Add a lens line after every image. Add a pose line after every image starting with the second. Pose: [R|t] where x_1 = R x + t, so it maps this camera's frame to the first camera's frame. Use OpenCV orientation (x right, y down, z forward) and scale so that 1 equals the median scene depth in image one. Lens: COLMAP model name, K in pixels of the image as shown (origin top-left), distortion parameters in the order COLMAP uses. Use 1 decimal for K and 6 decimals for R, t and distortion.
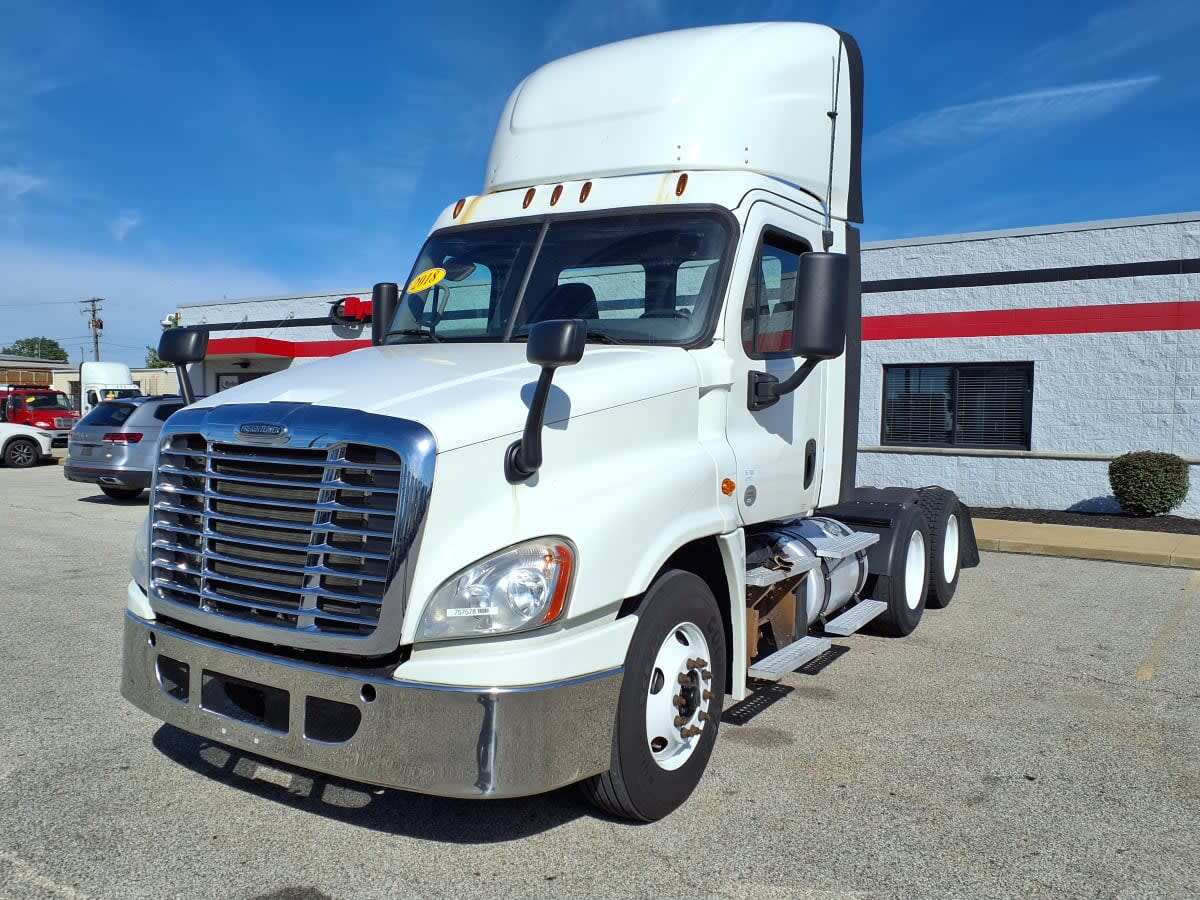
lens RADIAL K [[934.1, 0, 600.0], [0, 934.1, 450.0], [0, 0, 1]] dist [0.003310, 0.000969]
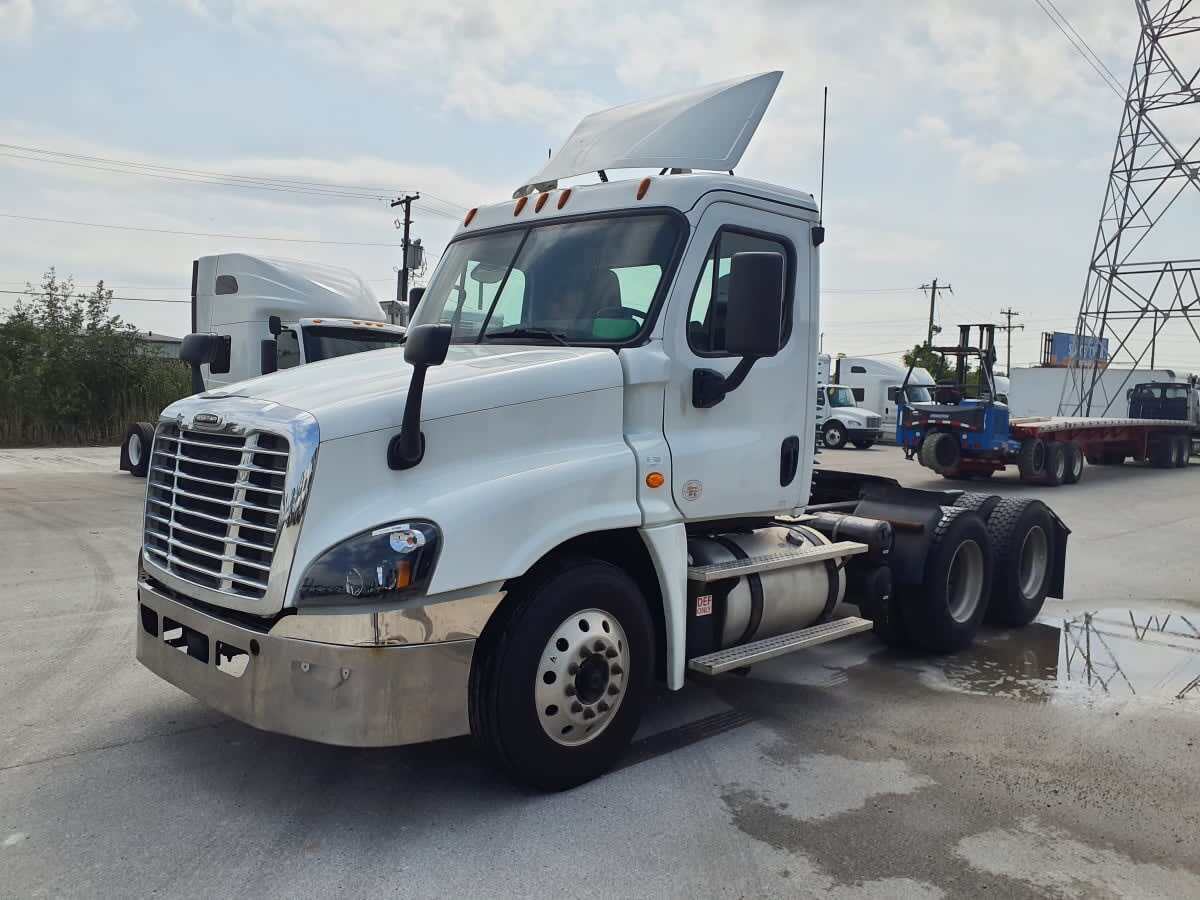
lens RADIAL K [[934.1, 0, 600.0], [0, 934.1, 450.0], [0, 0, 1]] dist [0.003310, 0.000969]
pose [[0.976886, 0.020603, -0.212766, 0.279675], [-0.019093, 0.999776, 0.009149, -0.003473], [0.212907, -0.004875, 0.977060, -0.027133]]
